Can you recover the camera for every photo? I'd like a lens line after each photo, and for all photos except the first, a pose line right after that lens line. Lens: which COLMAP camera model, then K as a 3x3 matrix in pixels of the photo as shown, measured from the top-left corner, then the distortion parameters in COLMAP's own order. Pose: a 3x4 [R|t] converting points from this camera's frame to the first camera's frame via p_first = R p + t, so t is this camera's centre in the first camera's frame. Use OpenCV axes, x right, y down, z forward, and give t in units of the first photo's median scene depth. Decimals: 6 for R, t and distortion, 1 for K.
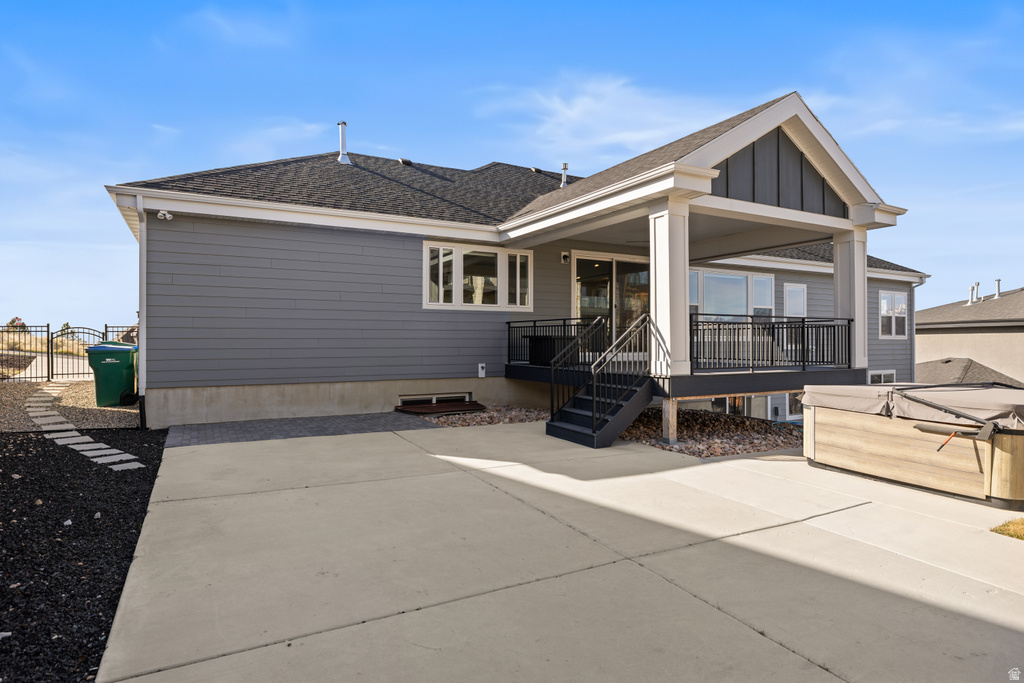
lens RADIAL K [[568.1, 0, 510.8], [0, 568.1, 343.8], [0, 0, 1]] dist [-0.002845, 0.000735]
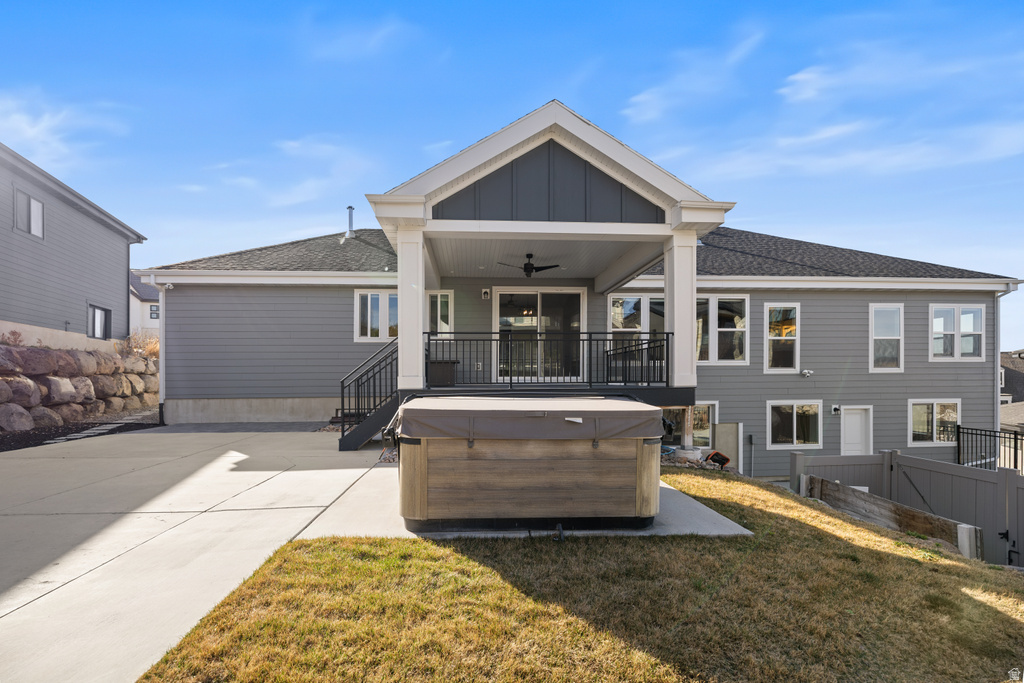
lens RADIAL K [[431.9, 0, 502.8], [0, 431.9, 370.3], [0, 0, 1]] dist [0.000950, -0.000008]
pose [[0.908790, -0.005033, -0.417224, 0.576013], [0.003976, 0.999986, -0.003404, 0.006754], [0.417236, 0.001435, 0.908797, 0.259651]]
